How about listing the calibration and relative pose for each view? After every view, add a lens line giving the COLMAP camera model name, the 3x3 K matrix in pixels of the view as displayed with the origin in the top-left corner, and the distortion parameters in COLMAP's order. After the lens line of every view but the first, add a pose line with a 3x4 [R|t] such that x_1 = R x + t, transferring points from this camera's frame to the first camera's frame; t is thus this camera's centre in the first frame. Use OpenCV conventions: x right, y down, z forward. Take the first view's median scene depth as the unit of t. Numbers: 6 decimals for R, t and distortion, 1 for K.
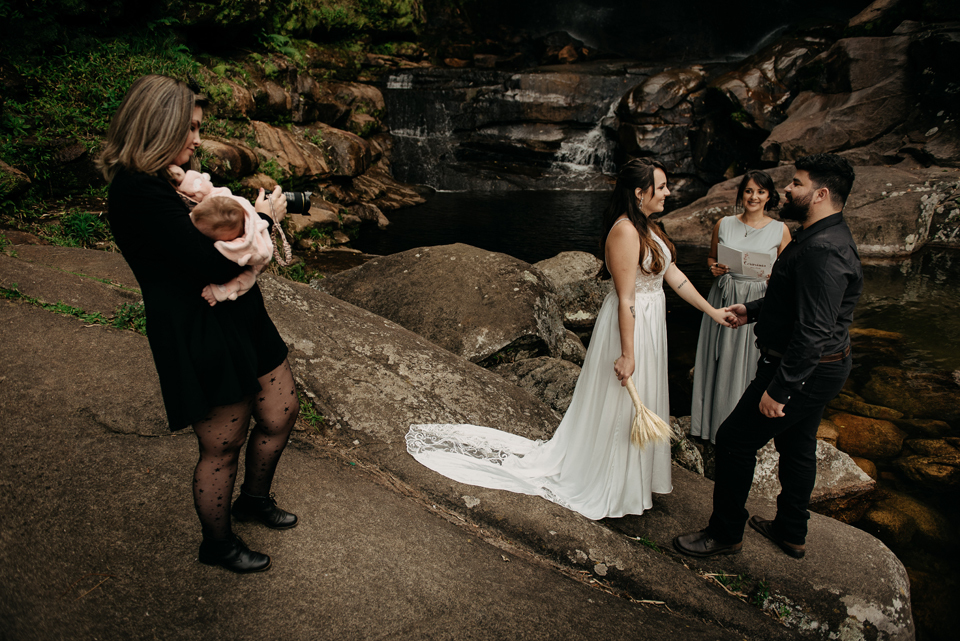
lens RADIAL K [[652.8, 0, 482.3], [0, 652.8, 321.9], [0, 0, 1]] dist [-0.048518, -0.003410]
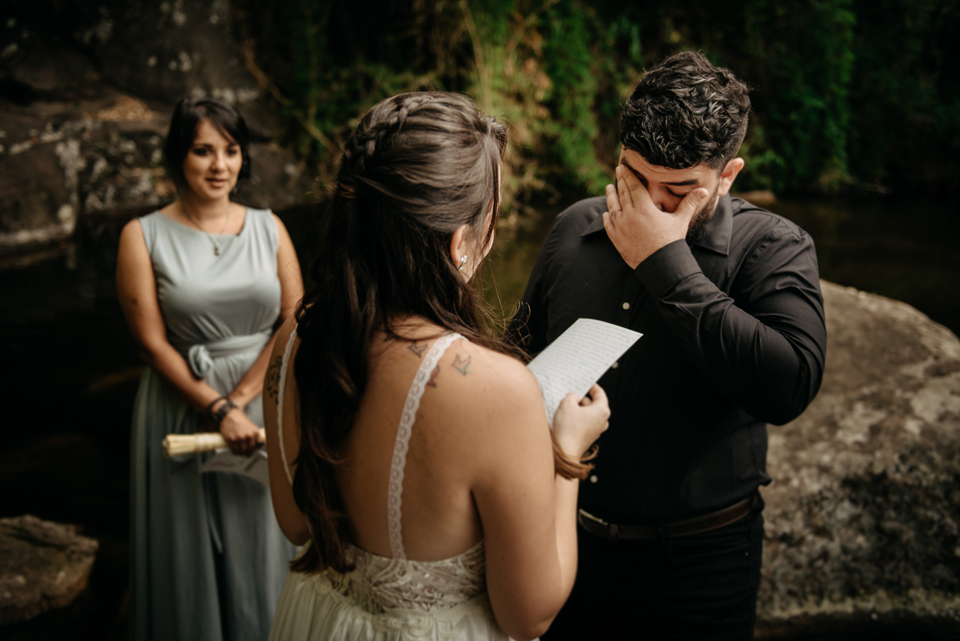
lens RADIAL K [[922.9, 0, 483.6], [0, 922.9, 323.1], [0, 0, 1]] dist [0.012891, 0.024964]
pose [[0.423239, -0.252735, 0.870054, -0.001495], [0.268756, 0.952105, 0.145833, -0.033999], [-0.865240, 0.172110, 0.470892, 0.147228]]
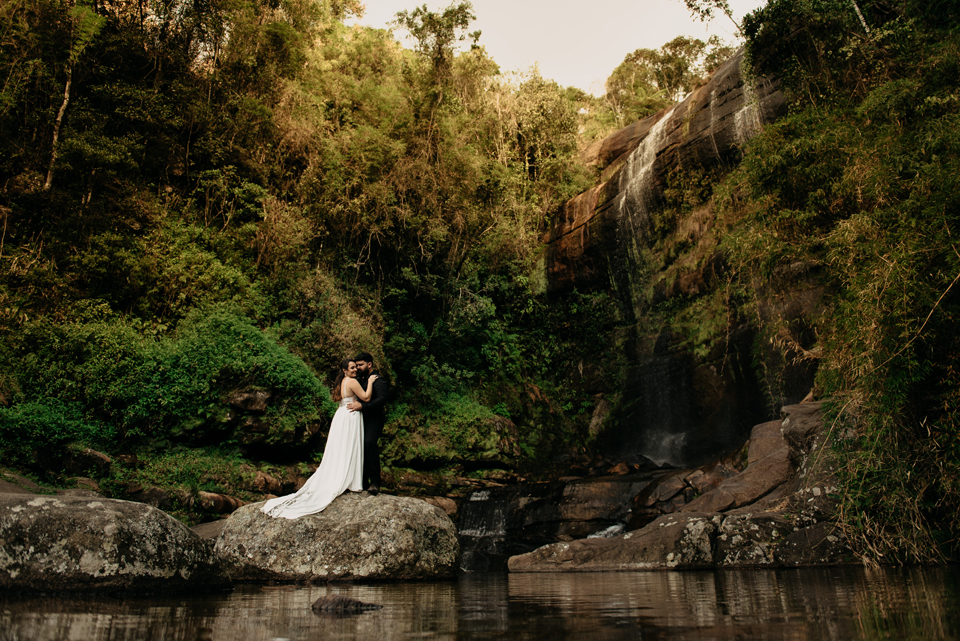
lens RADIAL K [[666.0, 0, 477.5], [0, 666.0, 319.9], [0, 0, 1]] dist [-0.046250, -0.001457]
pose [[0.910510, -0.154878, -0.383385, 0.650967], [-0.120561, 0.787473, -0.604443, 0.233557], [0.395520, 0.596573, 0.698330, -0.215486]]
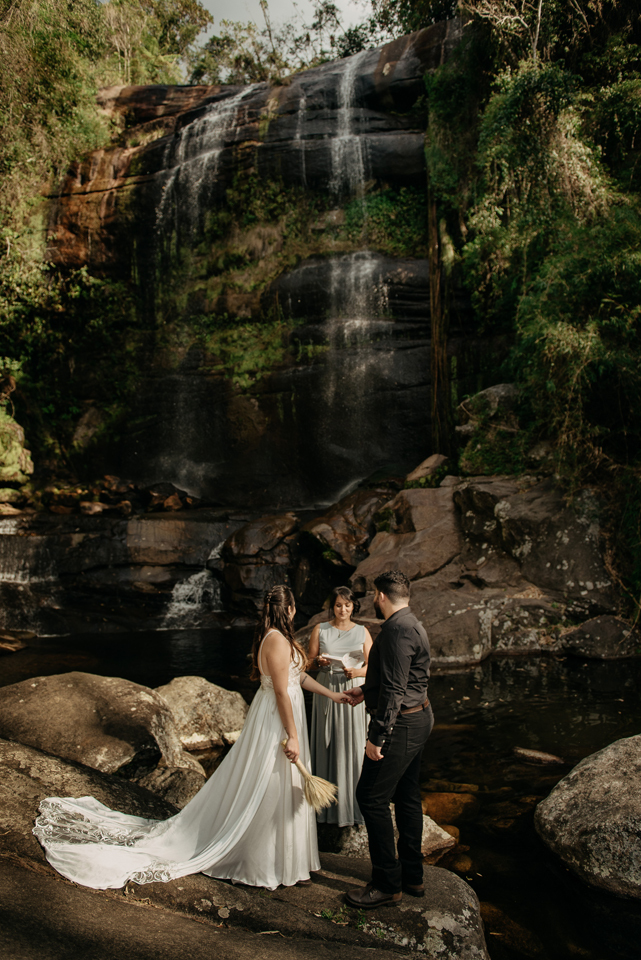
lens RADIAL K [[675.3, 0, 319.4], [0, 675.3, 478.2], [0, 0, 1]] dist [-0.049363, -0.003342]
pose [[0.943826, 0.022672, 0.329663, -0.011575], [0.116521, 0.910727, -0.396231, 0.028844], [-0.309217, 0.412385, 0.856927, -0.071556]]
